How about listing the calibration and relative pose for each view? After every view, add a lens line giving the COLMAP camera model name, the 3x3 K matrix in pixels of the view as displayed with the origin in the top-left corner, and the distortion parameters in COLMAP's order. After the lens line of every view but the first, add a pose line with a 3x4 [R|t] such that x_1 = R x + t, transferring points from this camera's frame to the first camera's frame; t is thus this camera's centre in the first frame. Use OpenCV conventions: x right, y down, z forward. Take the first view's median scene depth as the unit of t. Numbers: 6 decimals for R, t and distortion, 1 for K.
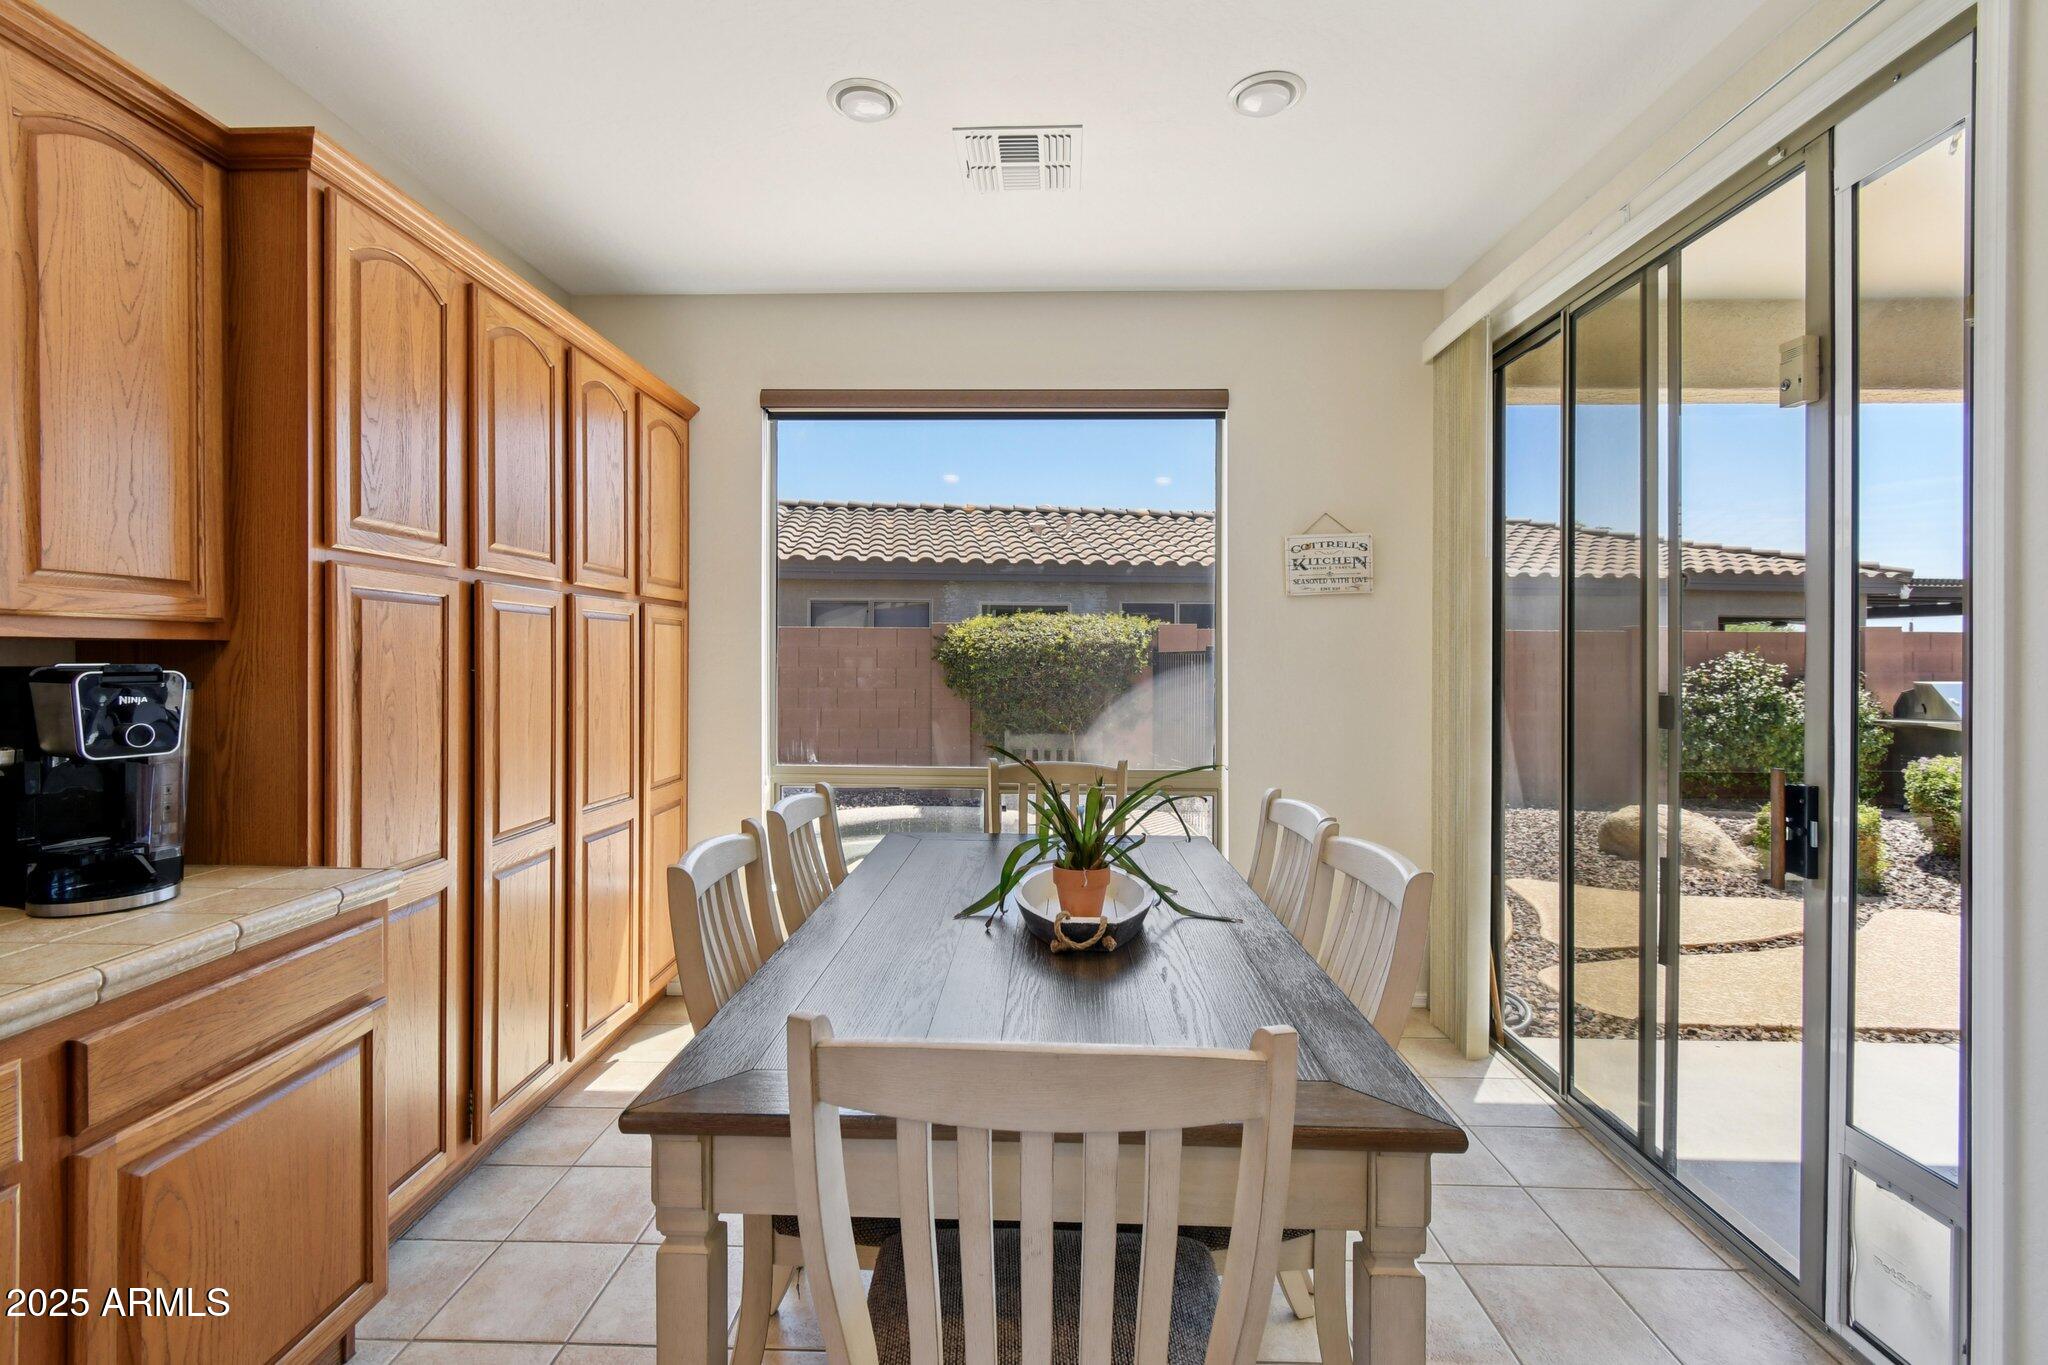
lens RADIAL K [[916.4, 0, 1015.2], [0, 916.4, 657.6], [0, 0, 1]] dist [0.009347, 0.000006]
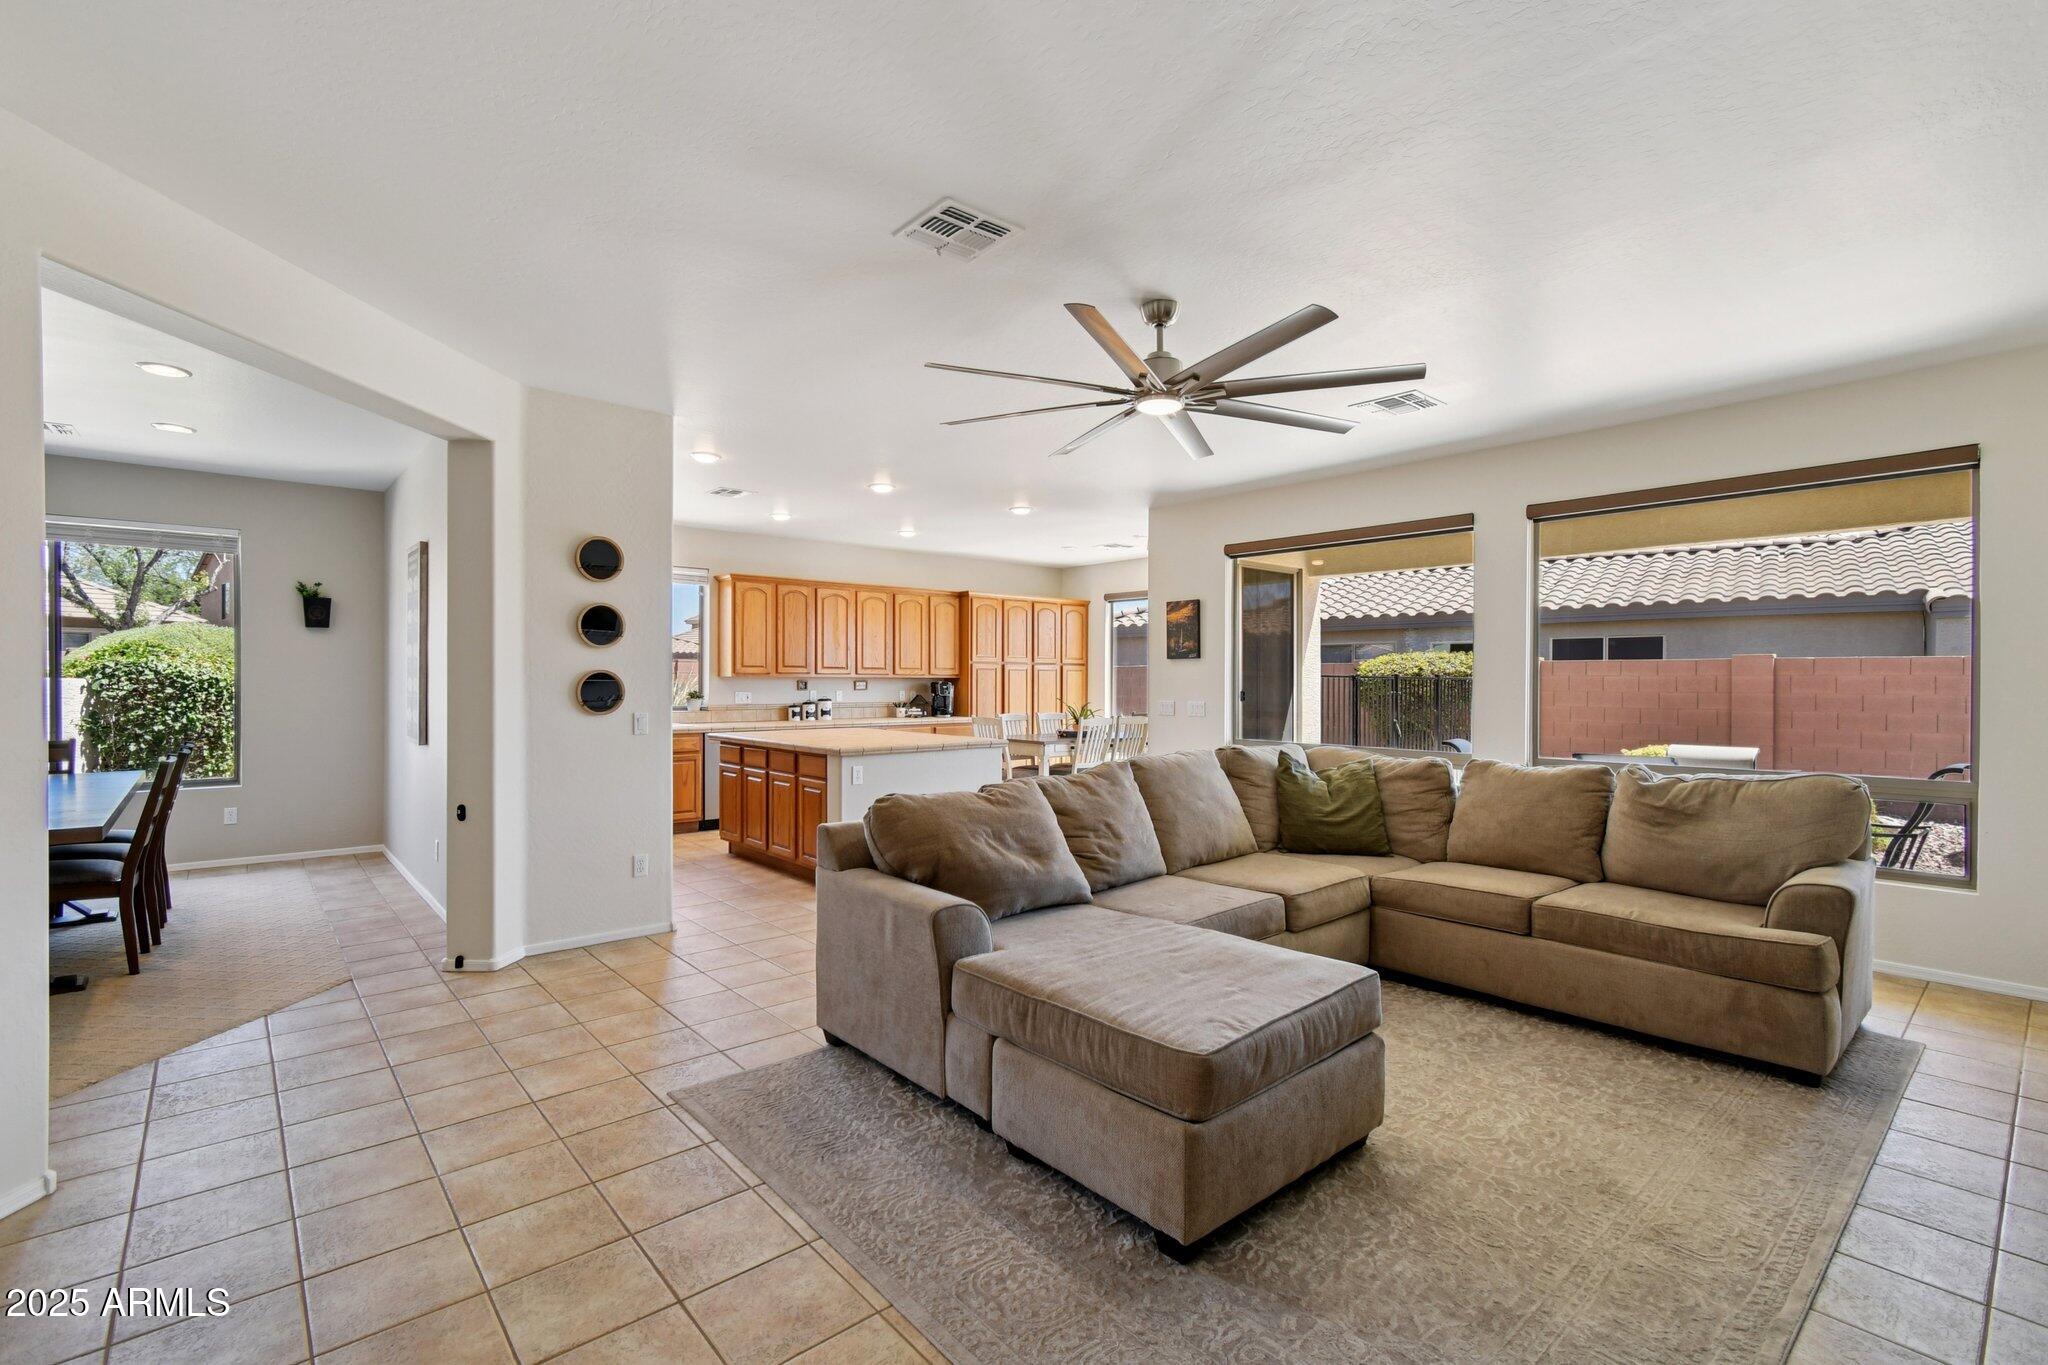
lens RADIAL K [[913.7, 0, 1024.0], [0, 913.7, 682.5], [0, 0, 1]] dist [0.016081, 0.000083]
pose [[0.683552, 0.000397, -0.729902, 1.954819], [-0.001733, 0.999998, -0.001080, 0.009093], [0.729900, 0.002003, 0.683551, -1.424809]]
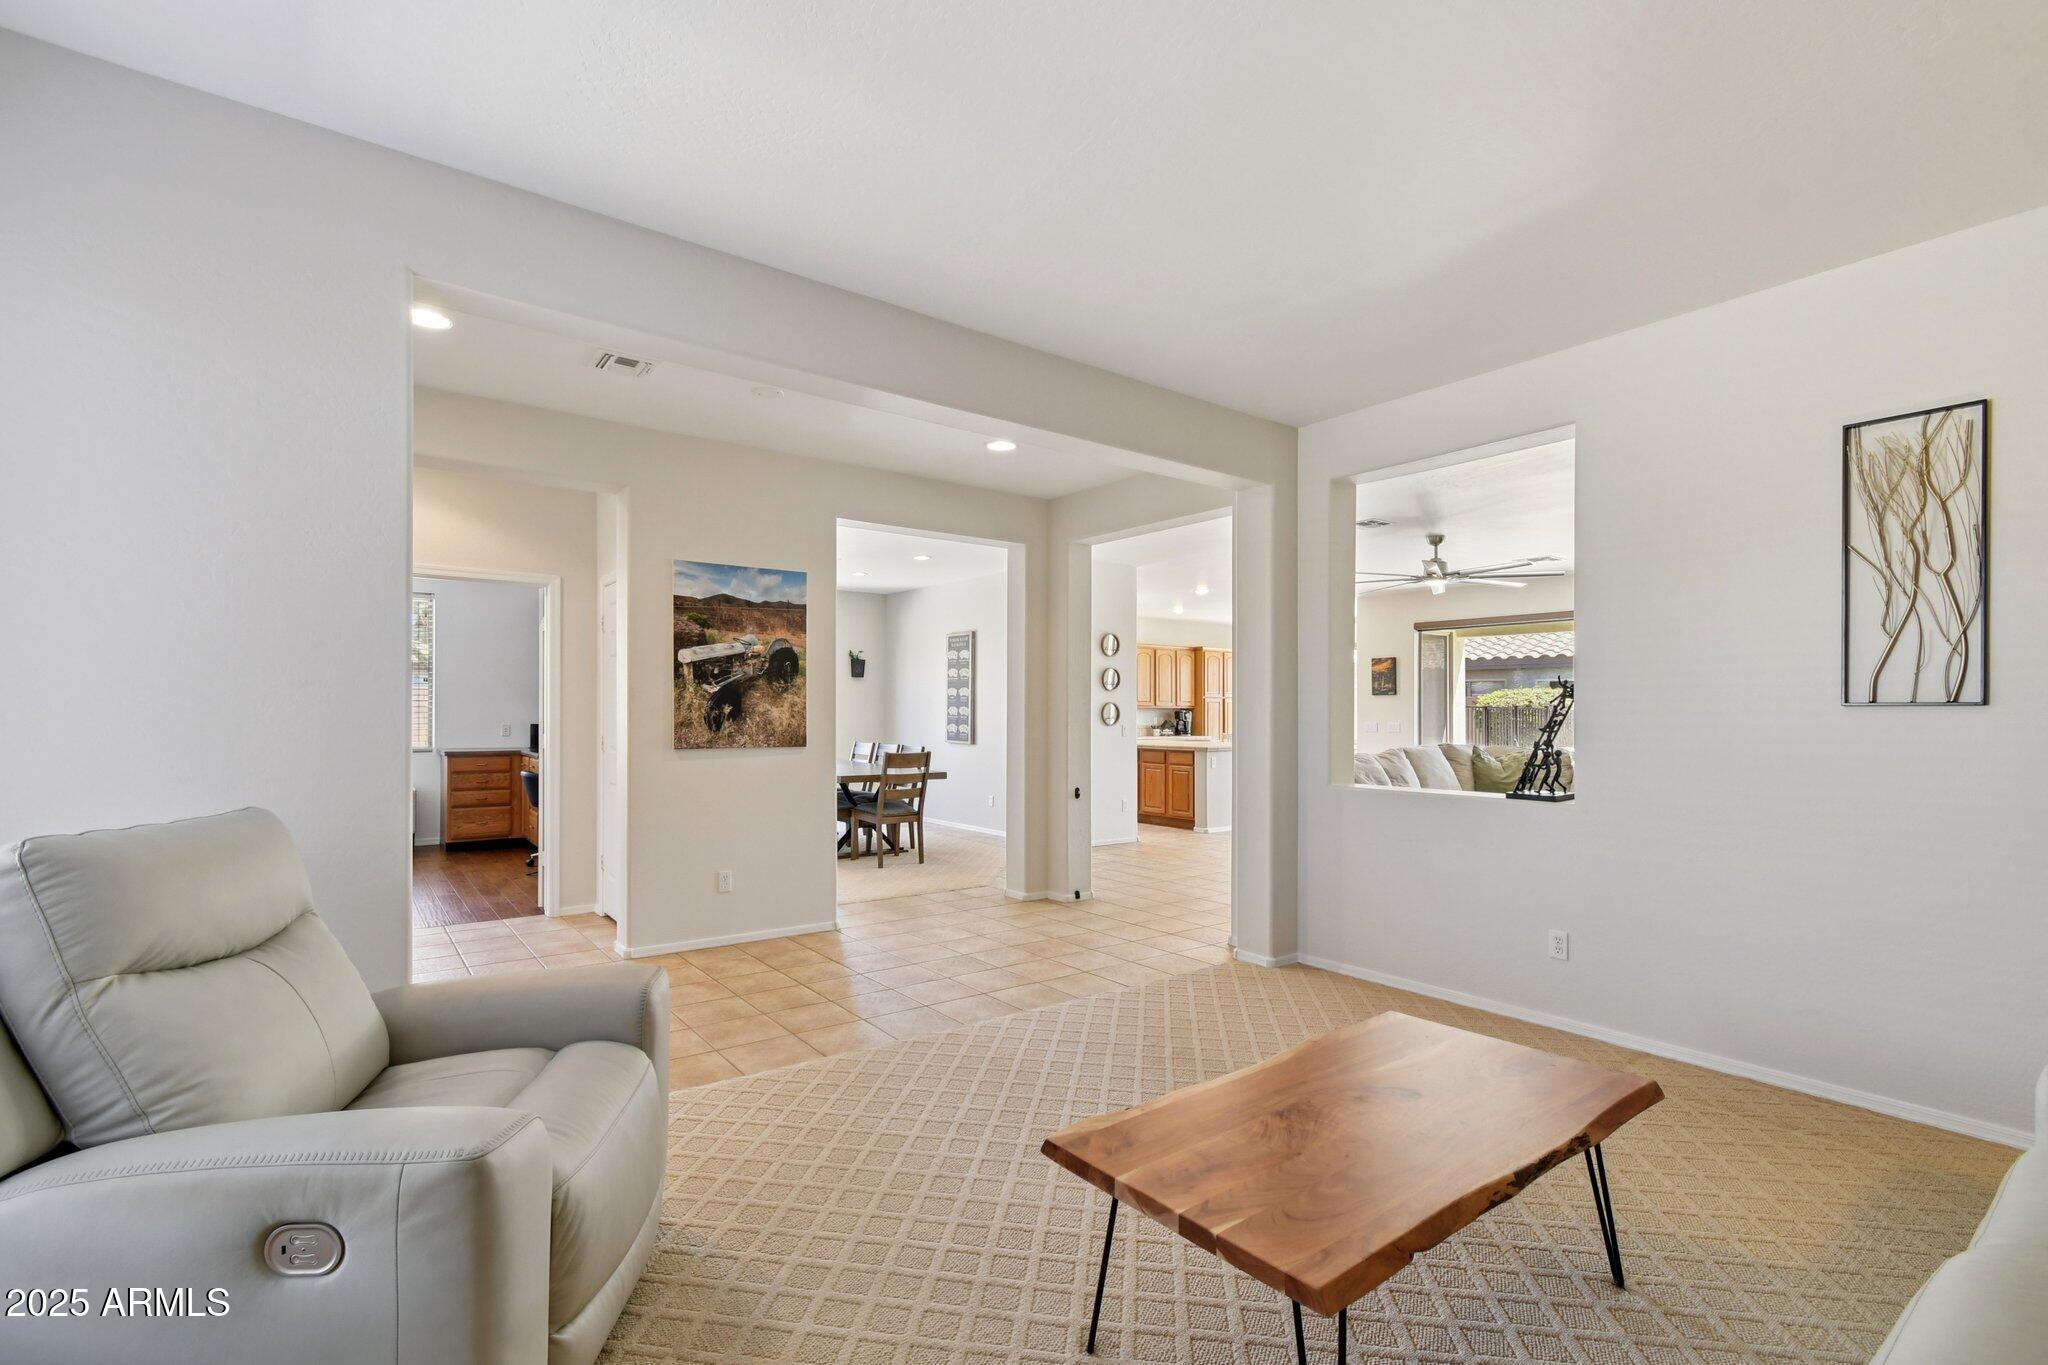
lens RADIAL K [[916.9, 0, 1006.4], [0, 916.9, 709.1], [0, 0, 1]] dist [-0.000347, 0.000030]
pose [[0.614548, -0.004963, -0.788863, 2.453519], [-0.002405, 0.999964, -0.008165, 0.032686], [0.788875, 0.006915, 0.614514, -2.874718]]
